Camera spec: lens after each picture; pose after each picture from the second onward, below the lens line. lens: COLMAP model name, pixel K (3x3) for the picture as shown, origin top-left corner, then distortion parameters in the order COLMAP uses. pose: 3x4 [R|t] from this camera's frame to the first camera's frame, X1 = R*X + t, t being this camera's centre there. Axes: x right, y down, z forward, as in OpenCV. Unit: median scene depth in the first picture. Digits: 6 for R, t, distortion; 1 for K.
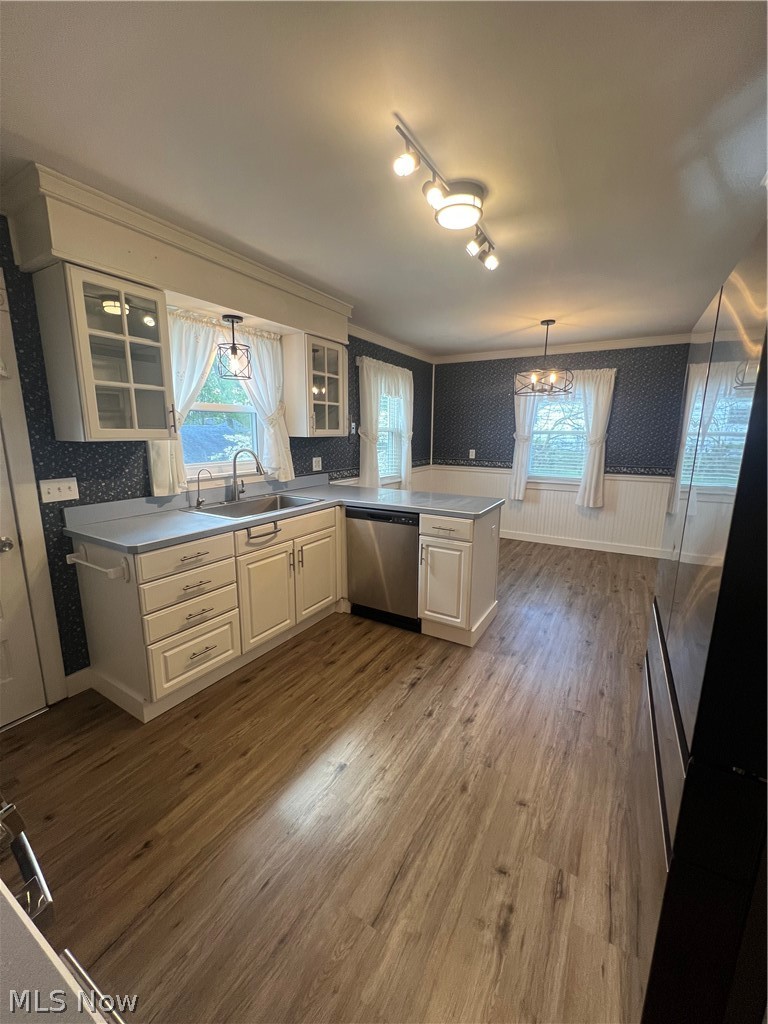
lens RADIAL K [[413.0, 0, 384.0], [0, 413.0, 512.0], [0, 0, 1]] dist [0.001017, 0.000247]
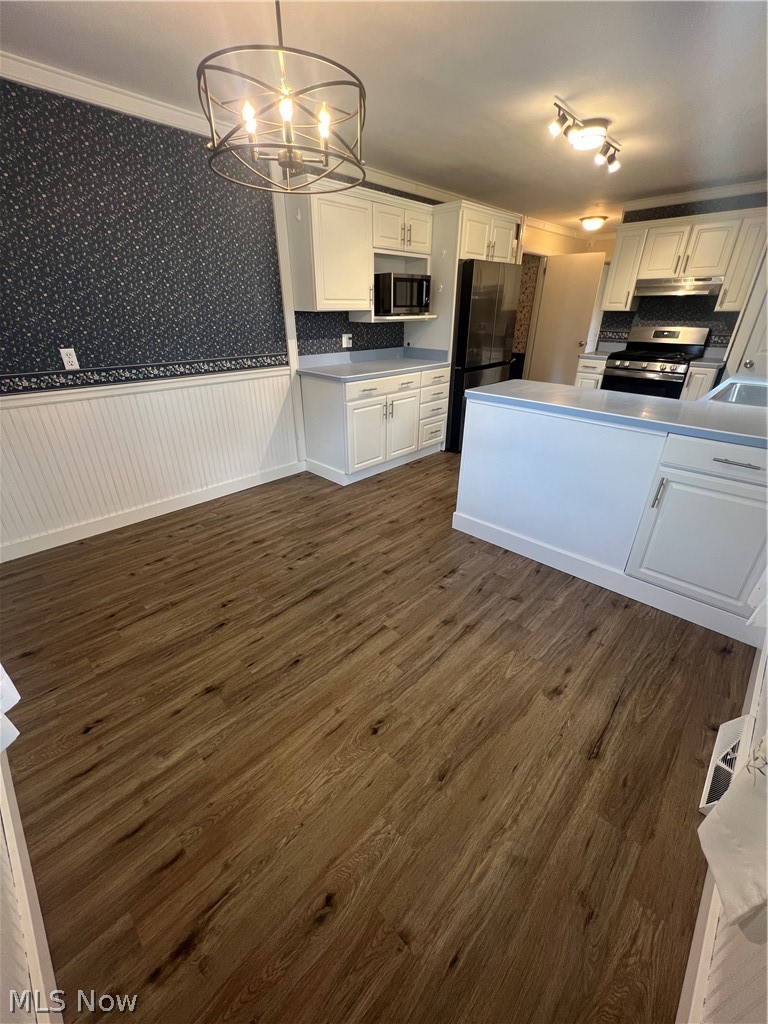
lens RADIAL K [[413.1, 0, 384.0], [0, 413.1, 512.0], [0, 0, 1]] dist [-0.001783, -0.000206]
pose [[-0.972247, -0.111124, 0.205881, 0.414914], [0.037306, 0.795101, 0.605328, -0.555487], [-0.230963, 0.596209, -0.768889, 2.965651]]
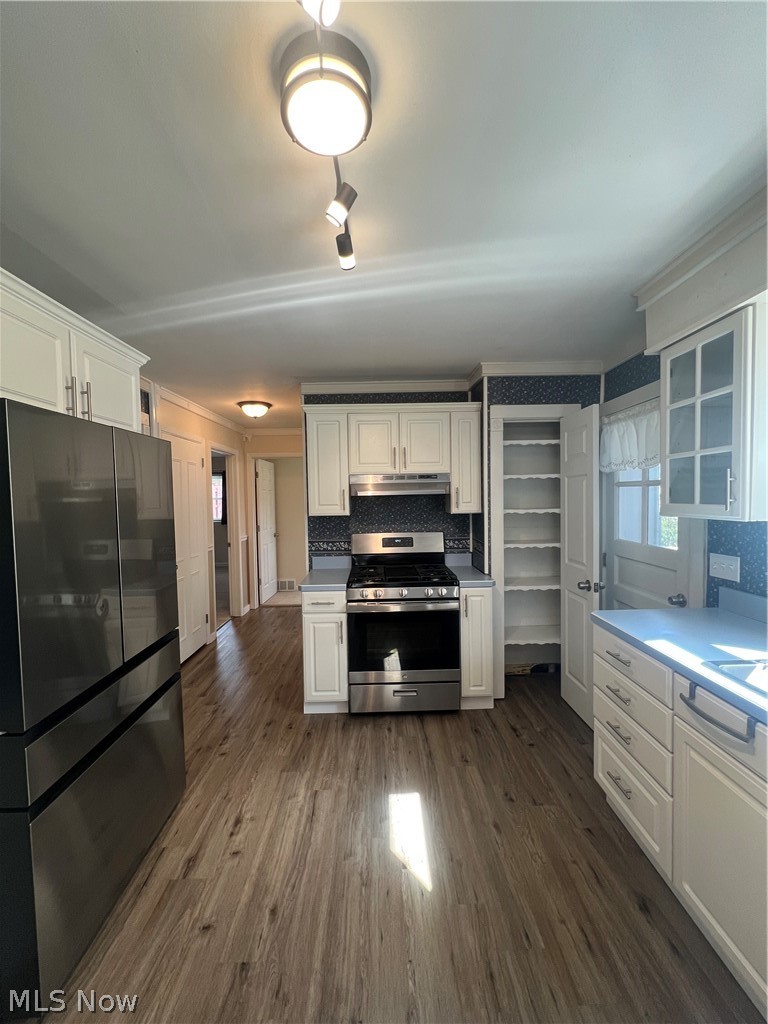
lens RADIAL K [[413.0, 0, 384.0], [0, 413.0, 512.0], [0, 0, 1]] dist [0.001017, 0.000247]
pose [[-0.853940, 0.029206, -0.519551, 0.384958], [-0.086317, 0.976642, 0.196772, -0.324724], [0.513162, 0.212877, -0.831473, 1.511251]]
